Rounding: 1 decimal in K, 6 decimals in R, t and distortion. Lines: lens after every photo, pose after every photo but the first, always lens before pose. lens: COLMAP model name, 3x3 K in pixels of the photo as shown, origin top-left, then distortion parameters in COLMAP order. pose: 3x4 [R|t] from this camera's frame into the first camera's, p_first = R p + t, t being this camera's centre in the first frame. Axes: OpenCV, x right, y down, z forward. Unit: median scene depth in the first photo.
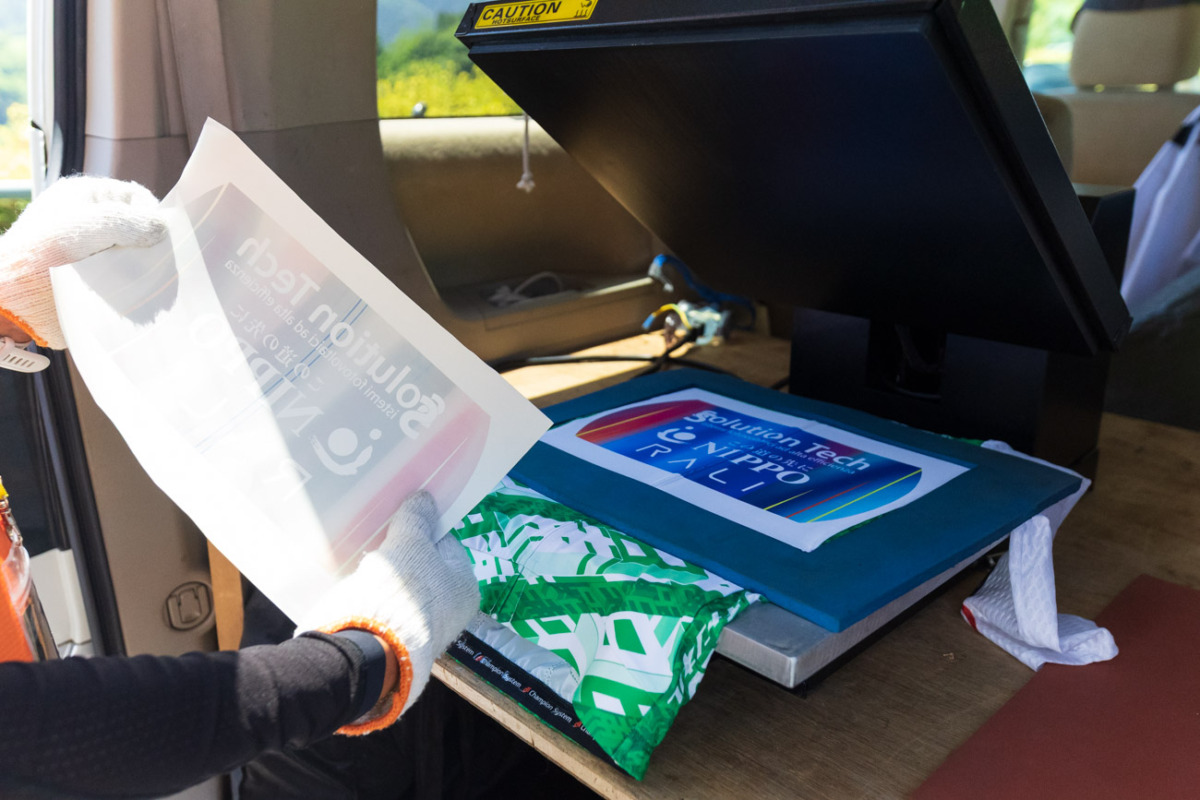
lens RADIAL K [[998.2, 0, 599.9], [0, 998.2, 400.0], [0, 0, 1]] dist [0.004440, 0.021119]
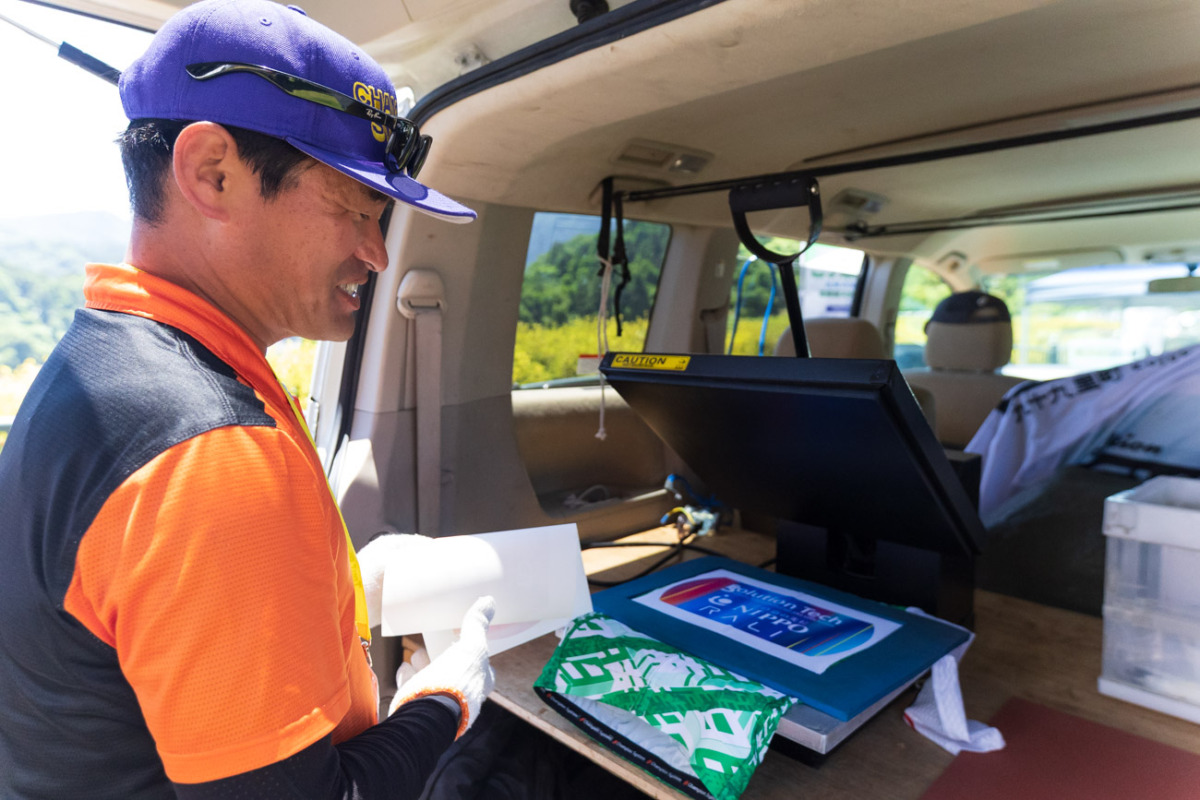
lens RADIAL K [[743.8, 0, 600.7], [0, 743.8, 401.3], [0, 0, 1]] dist [0.039992, 0.003898]
pose [[0.999505, 0.019014, 0.025066, -0.173181], [-0.013220, 0.976781, -0.213831, -0.021478], [-0.028550, 0.213394, 0.976549, -0.293834]]
